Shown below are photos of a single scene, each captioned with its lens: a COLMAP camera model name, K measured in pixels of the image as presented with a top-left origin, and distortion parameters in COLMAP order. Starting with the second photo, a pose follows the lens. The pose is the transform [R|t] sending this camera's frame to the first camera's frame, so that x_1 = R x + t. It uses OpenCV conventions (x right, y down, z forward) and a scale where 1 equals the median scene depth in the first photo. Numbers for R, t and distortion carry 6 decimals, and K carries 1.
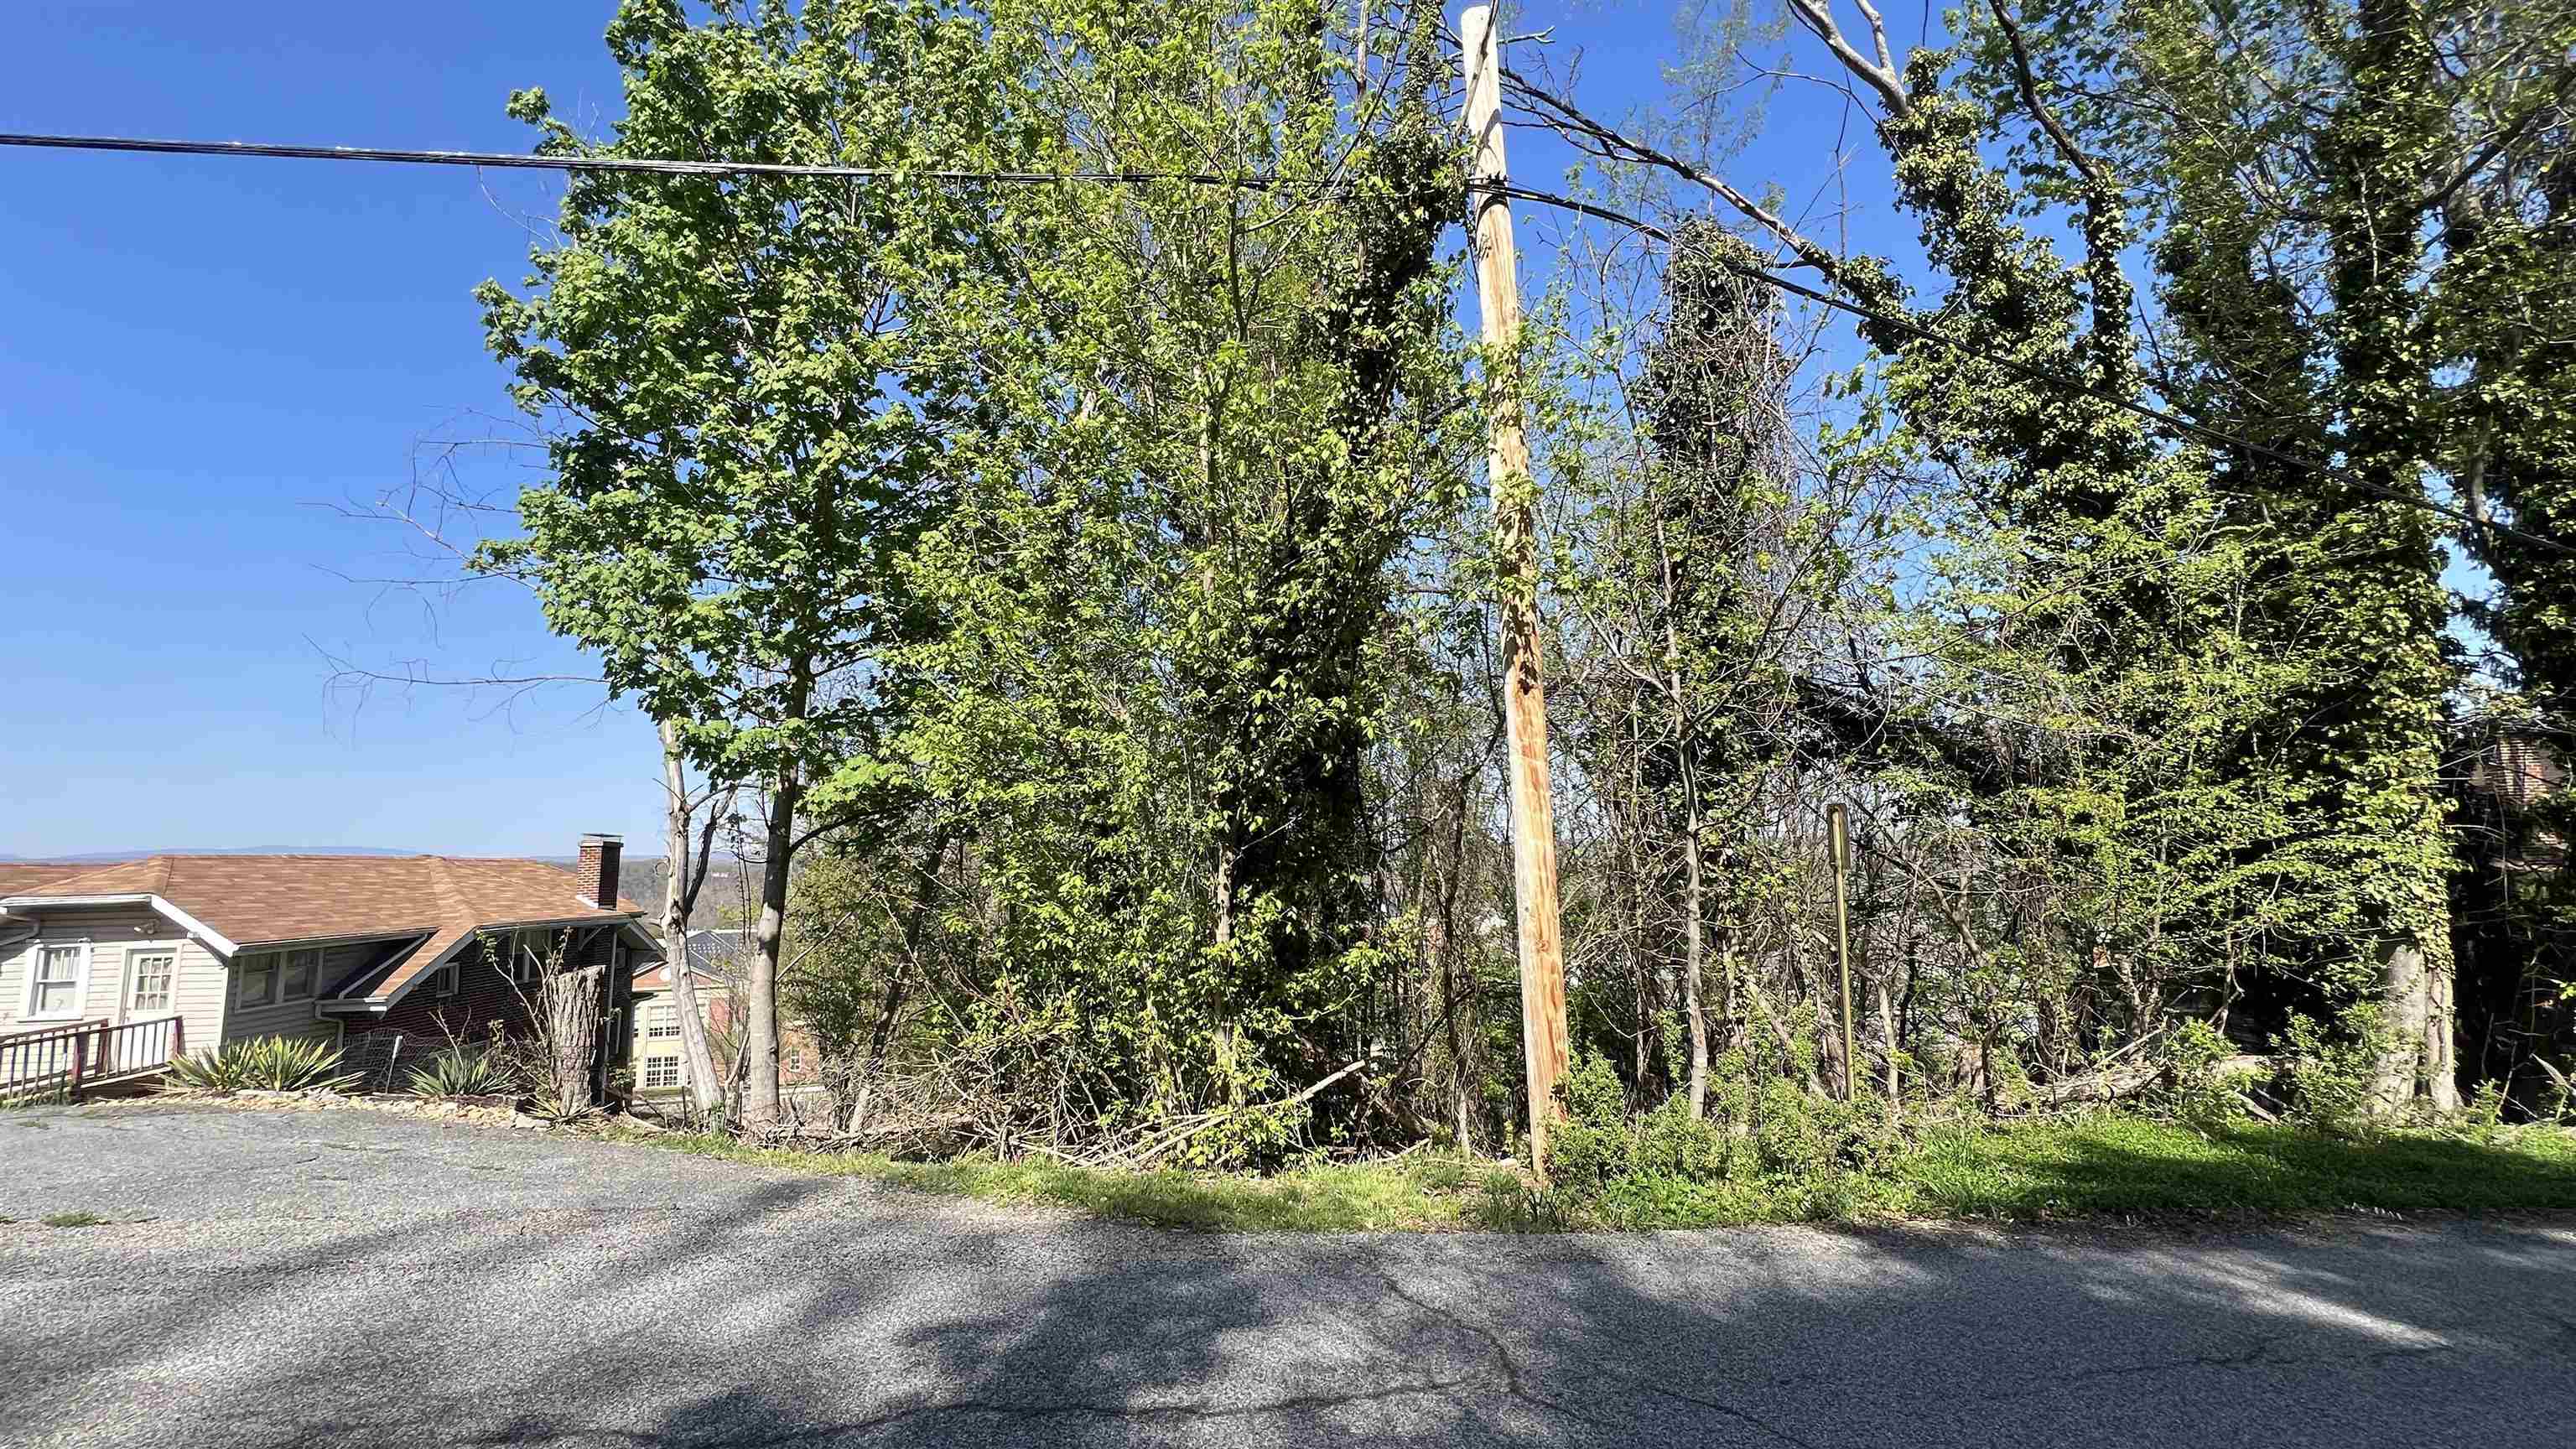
lens RADIAL K [[1050.1, 0, 1288.0], [0, 1050.1, 724.5], [0, 0, 1]] dist [0.001442, 0.000274]
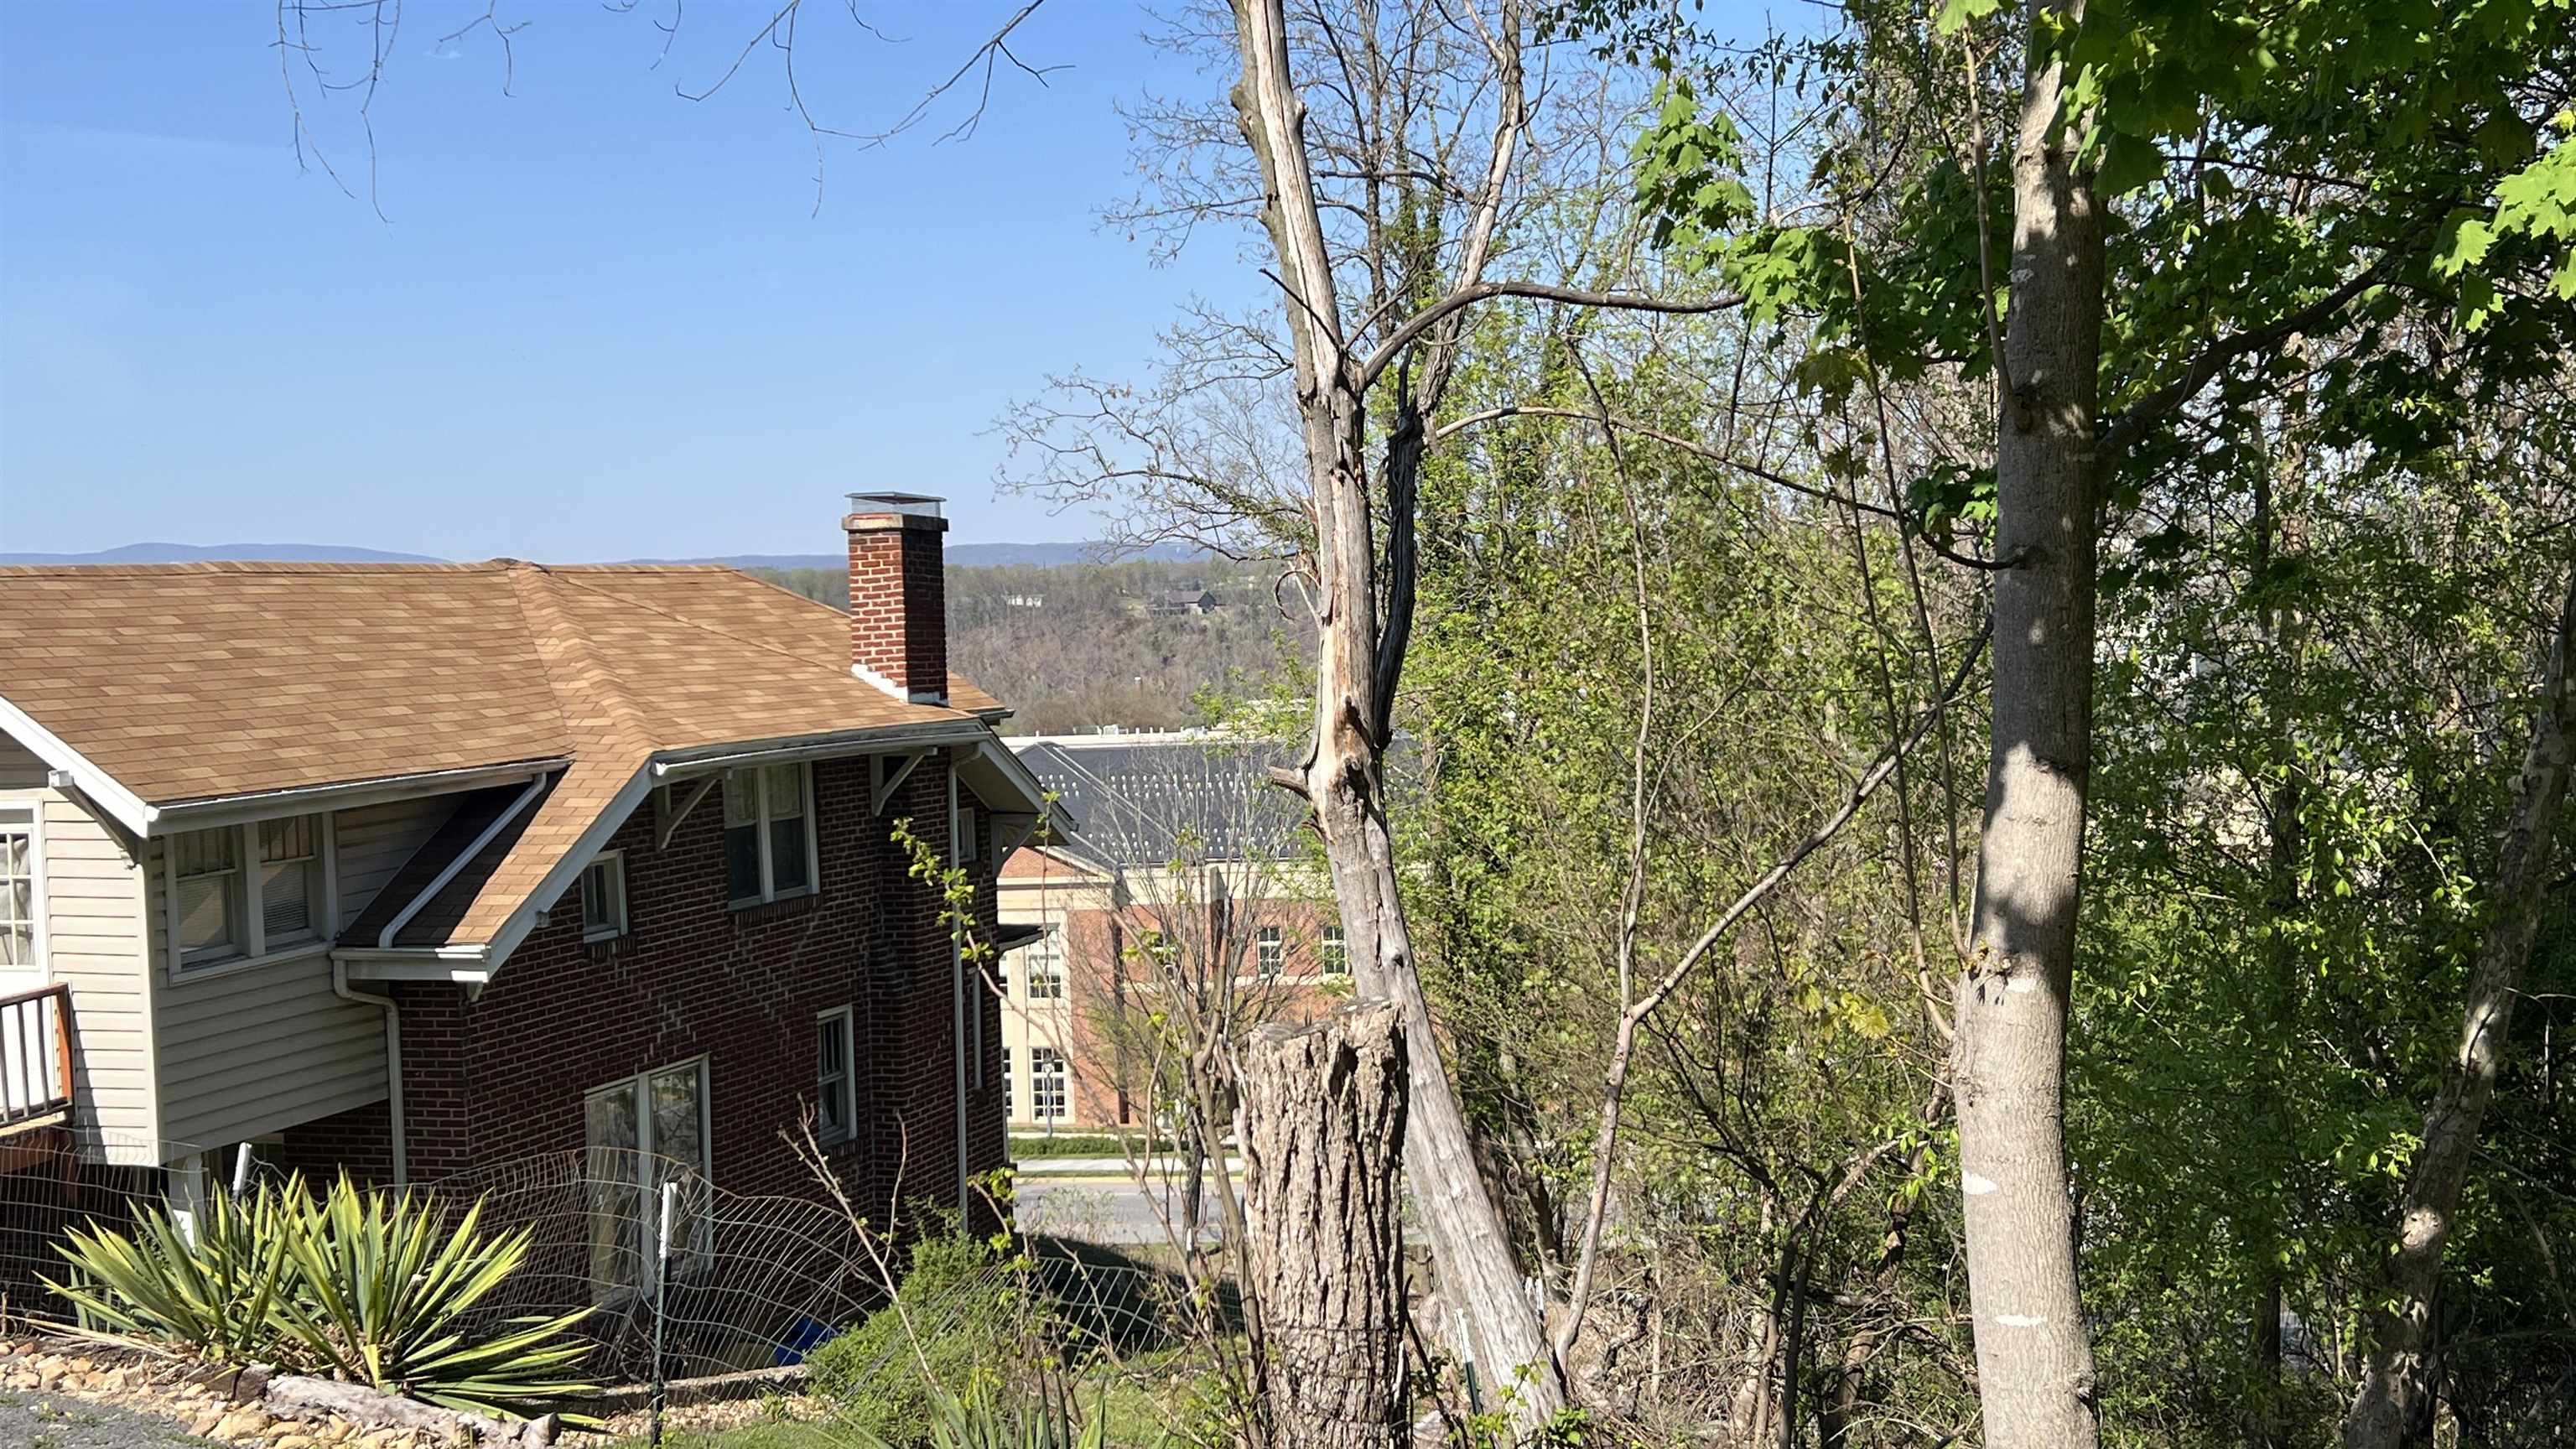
lens RADIAL K [[3004.5, 0, 1288.0], [0, 3004.5, 724.5], [0, 0, 1]] dist [0.025248, -0.016339]
pose [[0.918799, 0.007155, -0.394661, -0.198804], [0.066030, 0.982961, 0.171543, 0.023658], [0.389164, -0.183673, 0.902671, 0.188392]]
